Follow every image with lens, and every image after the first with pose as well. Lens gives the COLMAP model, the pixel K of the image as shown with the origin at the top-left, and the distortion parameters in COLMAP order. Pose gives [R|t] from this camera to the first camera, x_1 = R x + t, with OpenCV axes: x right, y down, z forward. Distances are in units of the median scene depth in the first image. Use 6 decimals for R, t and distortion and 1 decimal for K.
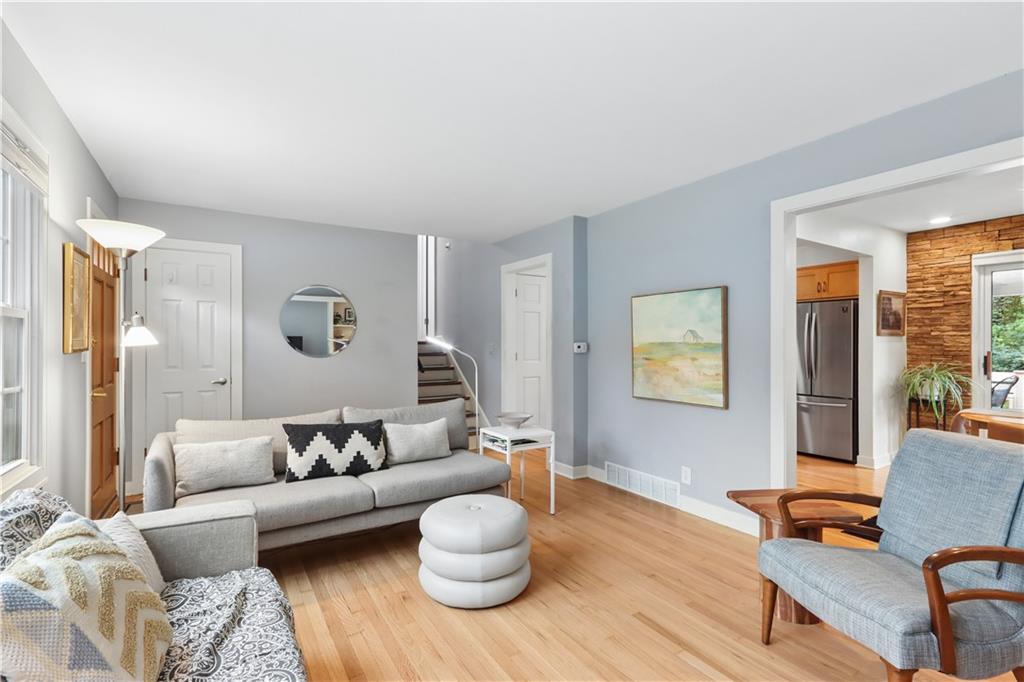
lens RADIAL K [[477.1, 0, 497.9], [0, 477.1, 344.4], [0, 0, 1]] dist [0.000585, 0.001294]
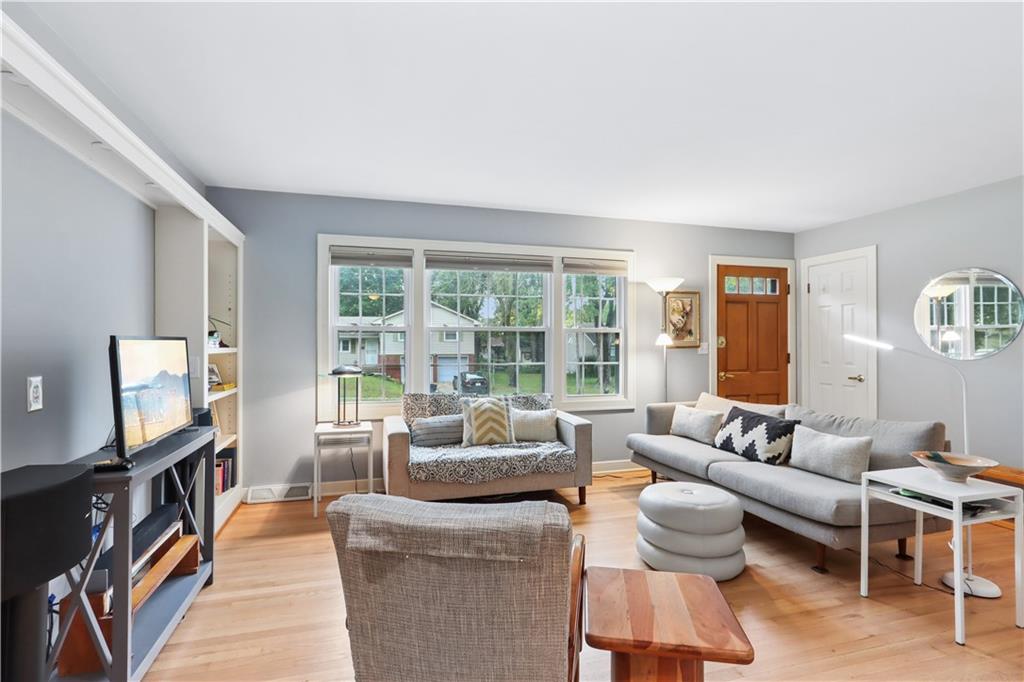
lens RADIAL K [[490.7, 0, 511.1], [0, 490.7, 347.6], [0, 0, 1]] dist [0.003201, 0.001738]
pose [[-0.252580, 0.008991, -0.967534, 0.743079], [0.004517, 0.999957, 0.008113, -0.002873], [0.967565, -0.002321, -0.252610, 0.576994]]
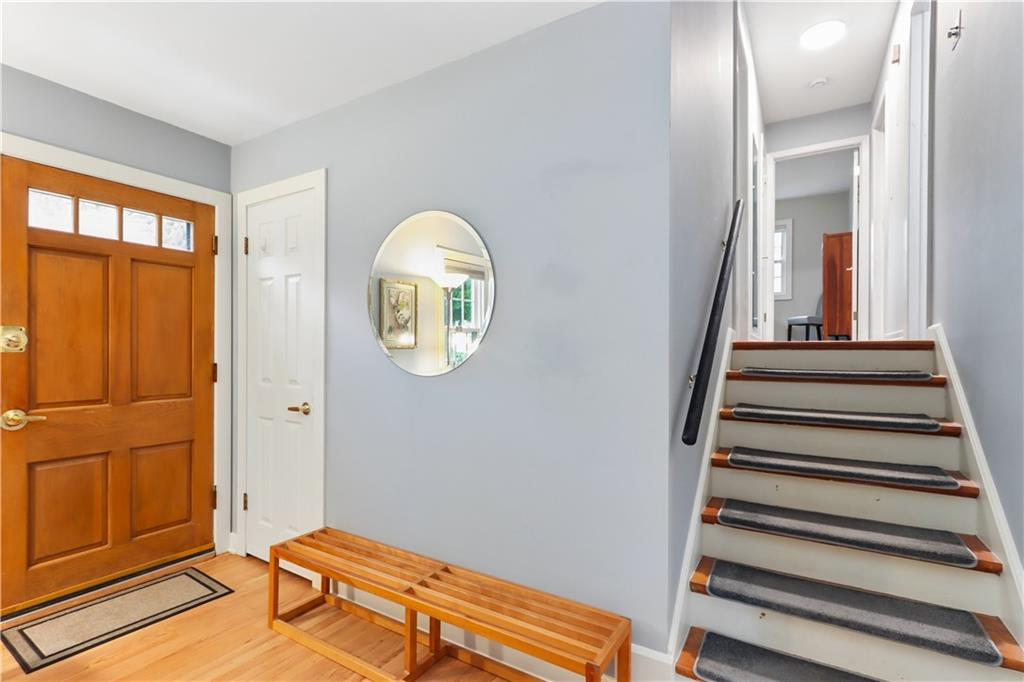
lens RADIAL K [[481.5, 0, 509.1], [0, 481.5, 349.2], [0, 0, 1]] dist [0.000774, 0.000600]
pose [[0.449979, 0.004788, -0.893026, 0.072960], [-0.006680, 0.999976, 0.001996, 0.001967], [0.893014, 0.005067, 0.450000, 1.049445]]
